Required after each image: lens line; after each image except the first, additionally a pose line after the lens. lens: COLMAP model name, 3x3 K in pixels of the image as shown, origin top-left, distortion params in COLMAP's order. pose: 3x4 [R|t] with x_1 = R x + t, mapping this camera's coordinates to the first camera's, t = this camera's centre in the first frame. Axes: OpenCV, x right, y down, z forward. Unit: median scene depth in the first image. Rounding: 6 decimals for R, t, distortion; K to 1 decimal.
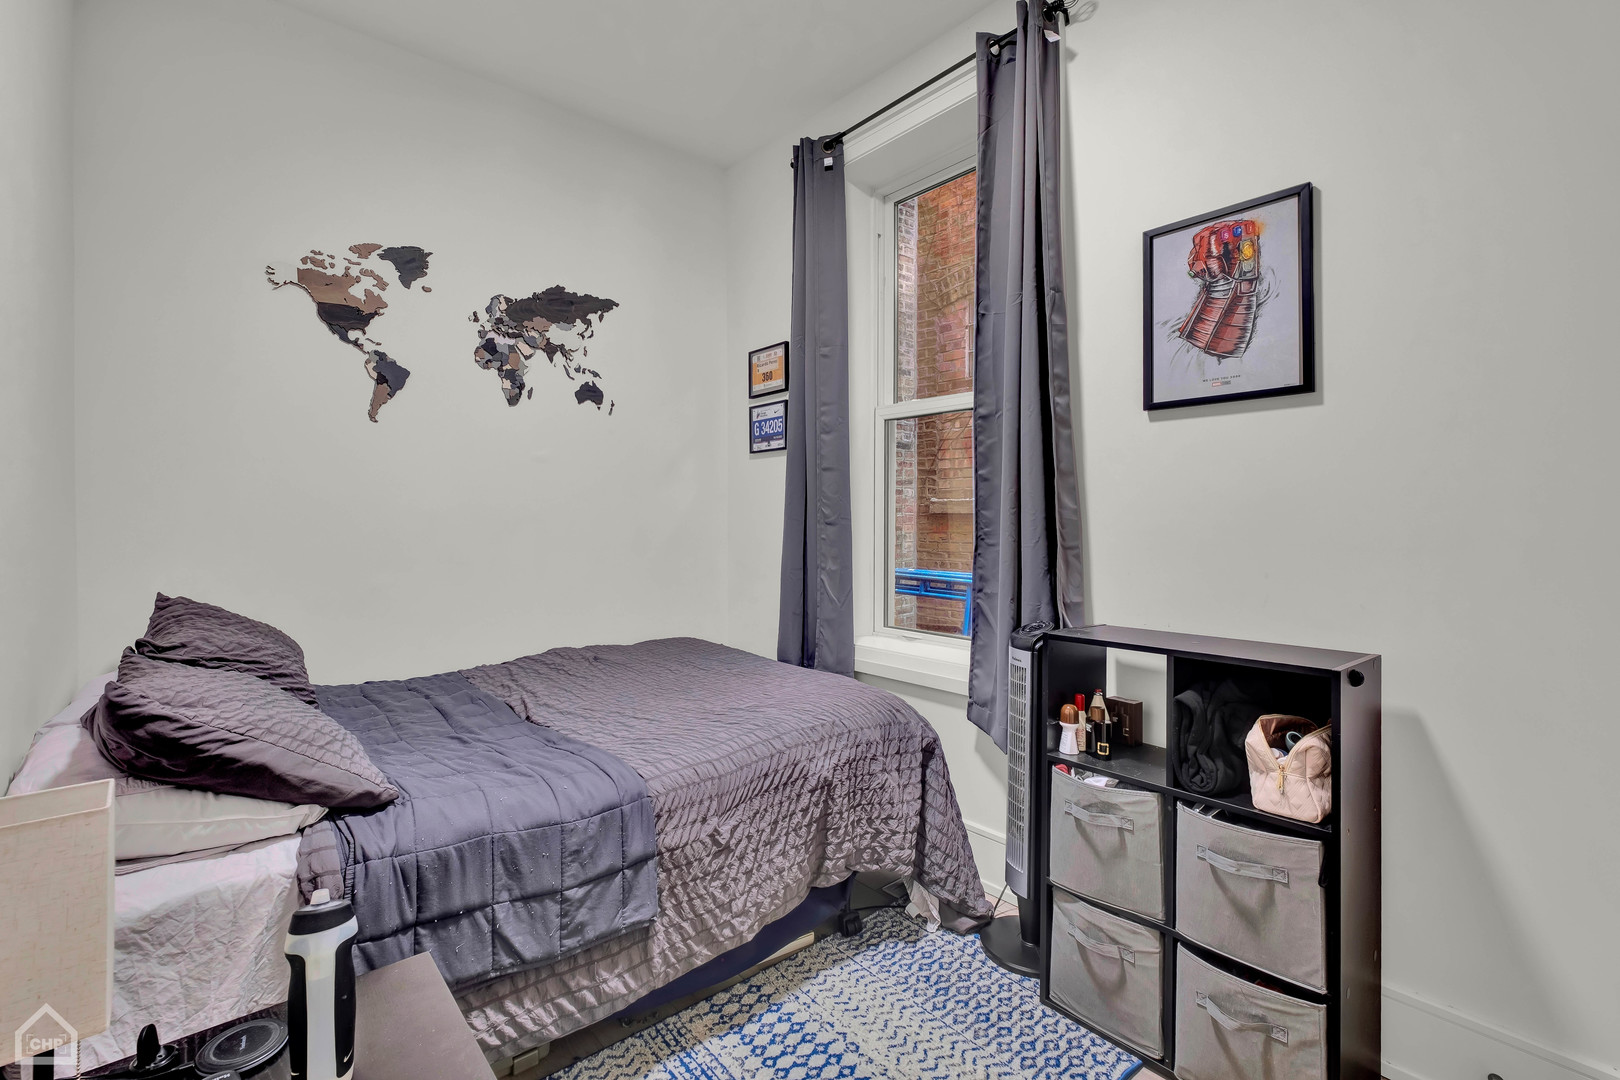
lens RADIAL K [[717.4, 0, 785.8], [0, 717.4, 518.3], [0, 0, 1]] dist [0.001159, -0.000948]
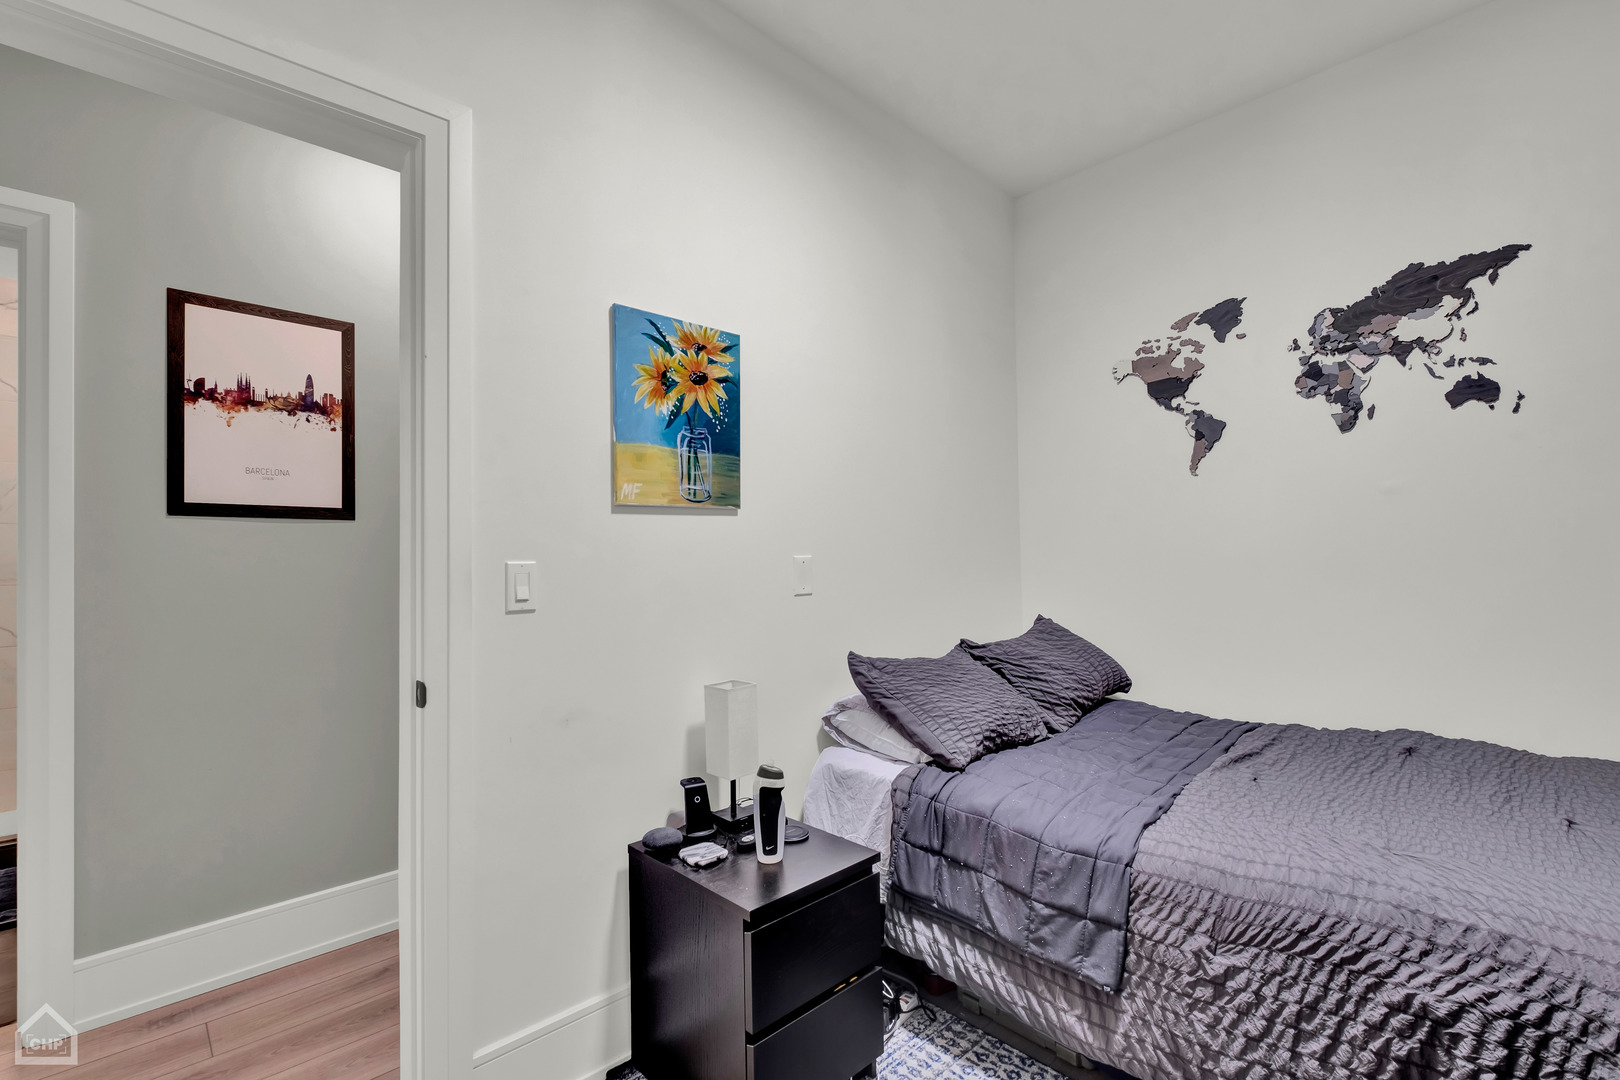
lens RADIAL K [[717.4, 0, 808.2], [0, 717.4, 550.5], [0, 0, 1]] dist [0.001159, -0.000948]
pose [[0.067943, -0.014477, -0.997584, 0.473424], [0.009434, 0.999859, -0.013868, -0.011553], [0.997645, -0.008469, 0.068070, 0.338384]]
